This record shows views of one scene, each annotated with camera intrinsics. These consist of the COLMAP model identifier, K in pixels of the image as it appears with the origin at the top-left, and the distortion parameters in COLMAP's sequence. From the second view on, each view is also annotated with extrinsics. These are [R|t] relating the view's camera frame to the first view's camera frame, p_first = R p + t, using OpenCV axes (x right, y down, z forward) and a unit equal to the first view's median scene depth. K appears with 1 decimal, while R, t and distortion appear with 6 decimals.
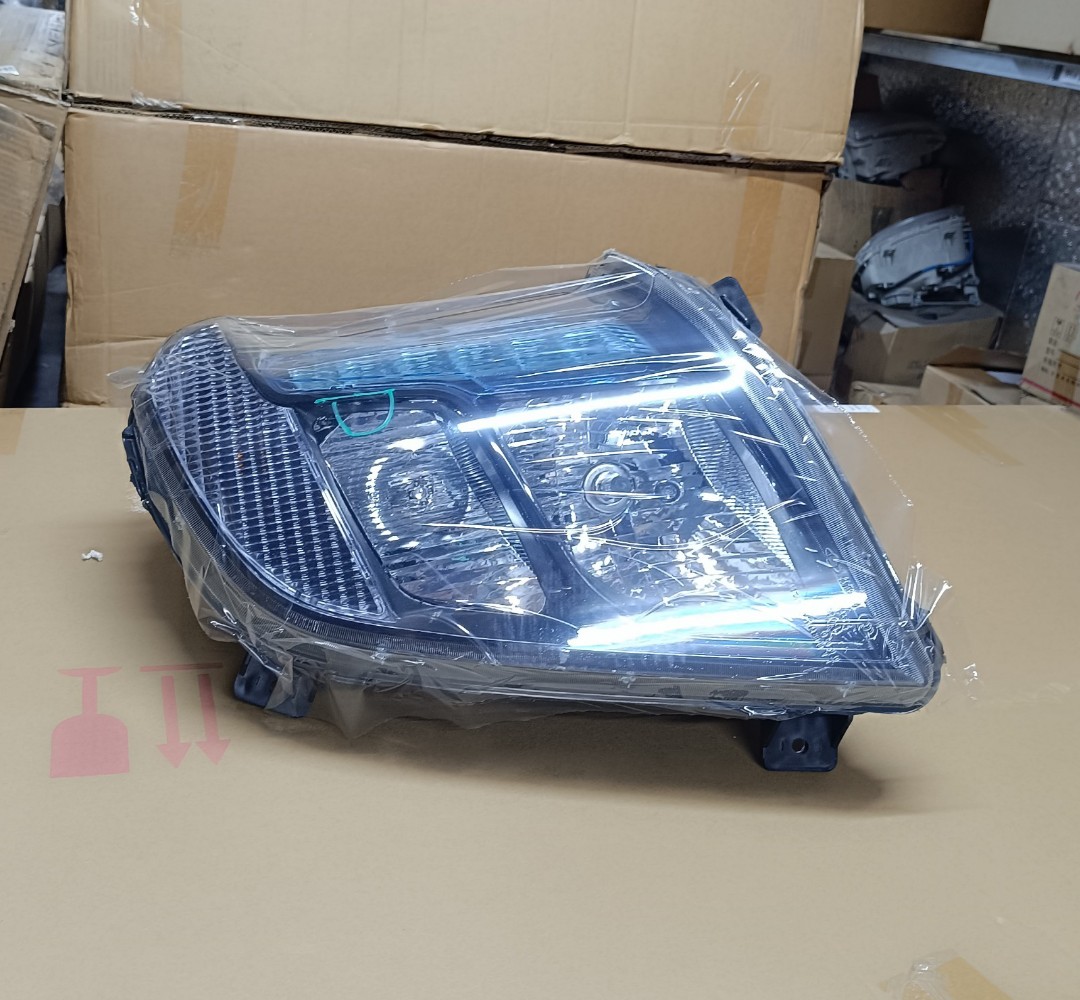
lens RADIAL K [[2030.8, 0, 540.0], [0, 2030.8, 500.0], [0, 0, 1]] dist [0.178923, -0.015317]
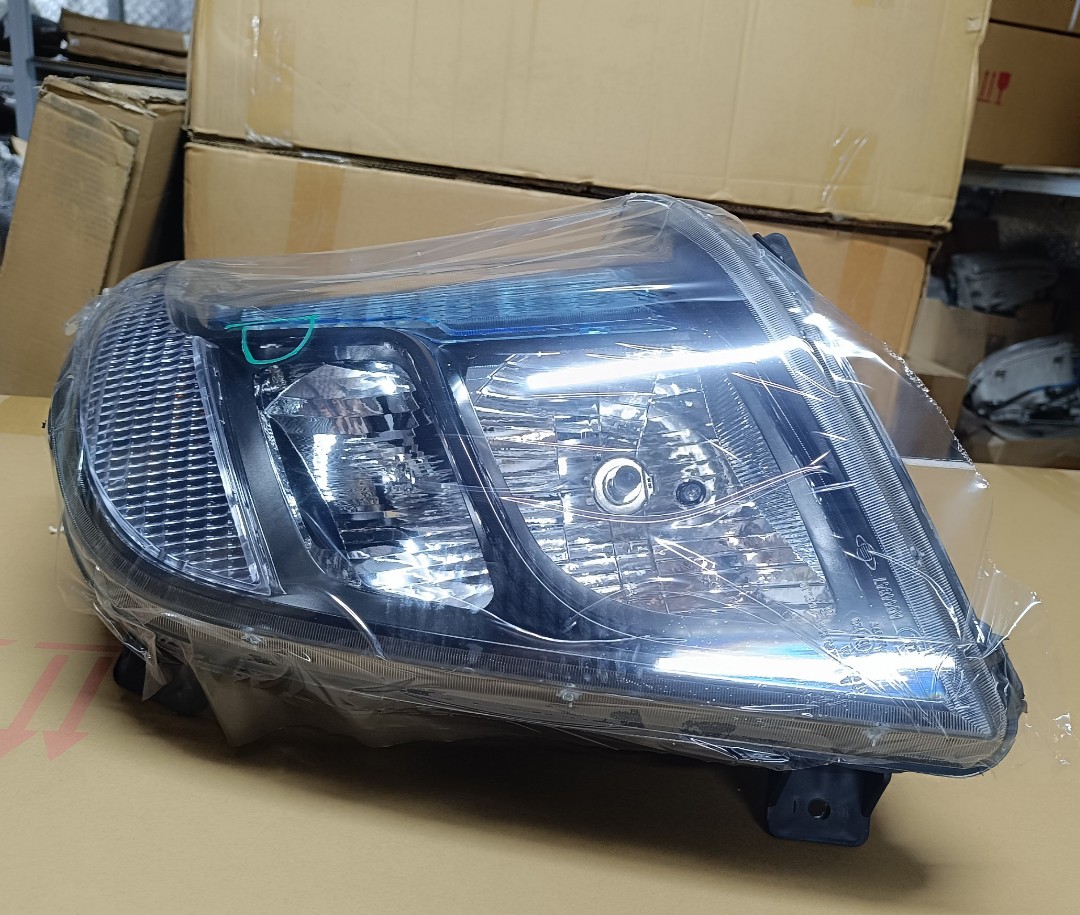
lens RADIAL K [[1210.7, 0, 537.1], [0, 1210.7, 573.3], [0, 0, 1]] dist [0.175295, -0.367634]
pose [[0.978626, 0.058792, -0.197065, 0.085765], [-0.069051, 0.996571, -0.045591, 0.047655], [0.193709, 0.058224, 0.979330, 0.412142]]
